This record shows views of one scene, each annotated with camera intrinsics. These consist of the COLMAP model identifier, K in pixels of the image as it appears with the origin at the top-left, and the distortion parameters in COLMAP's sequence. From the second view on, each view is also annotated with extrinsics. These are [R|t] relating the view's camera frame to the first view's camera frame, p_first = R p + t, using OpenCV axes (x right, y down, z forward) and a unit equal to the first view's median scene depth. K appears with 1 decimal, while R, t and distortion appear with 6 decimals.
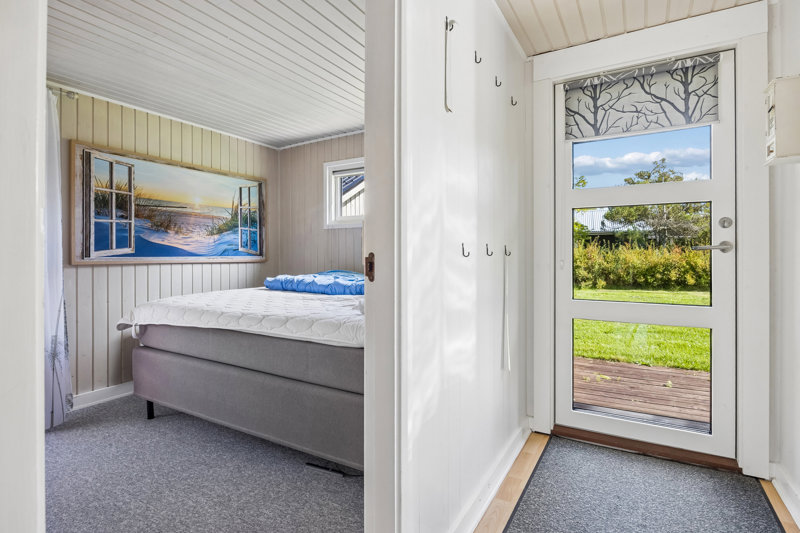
lens RADIAL K [[404.6, 0, 406.7], [0, 404.6, 255.9], [0, 0, 1]] dist [-0.007300, -0.001345]
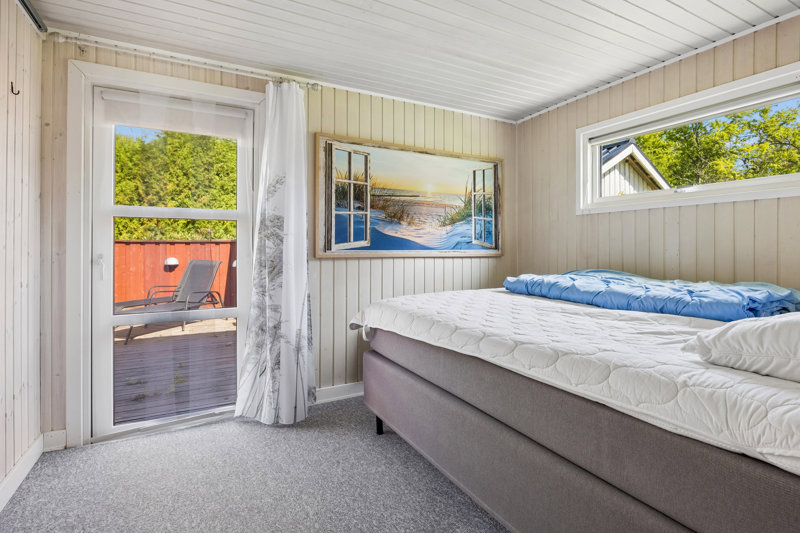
lens RADIAL K [[404.6, 0, 403.5], [0, 404.6, 249.0], [0, 0, 1]] dist [-0.007300, -0.001345]
pose [[0.852724, 0.003445, -0.522350, -0.114812], [-0.004333, 0.999990, -0.000479, 0.000105], [0.522343, 0.002671, 0.852731, 0.238614]]
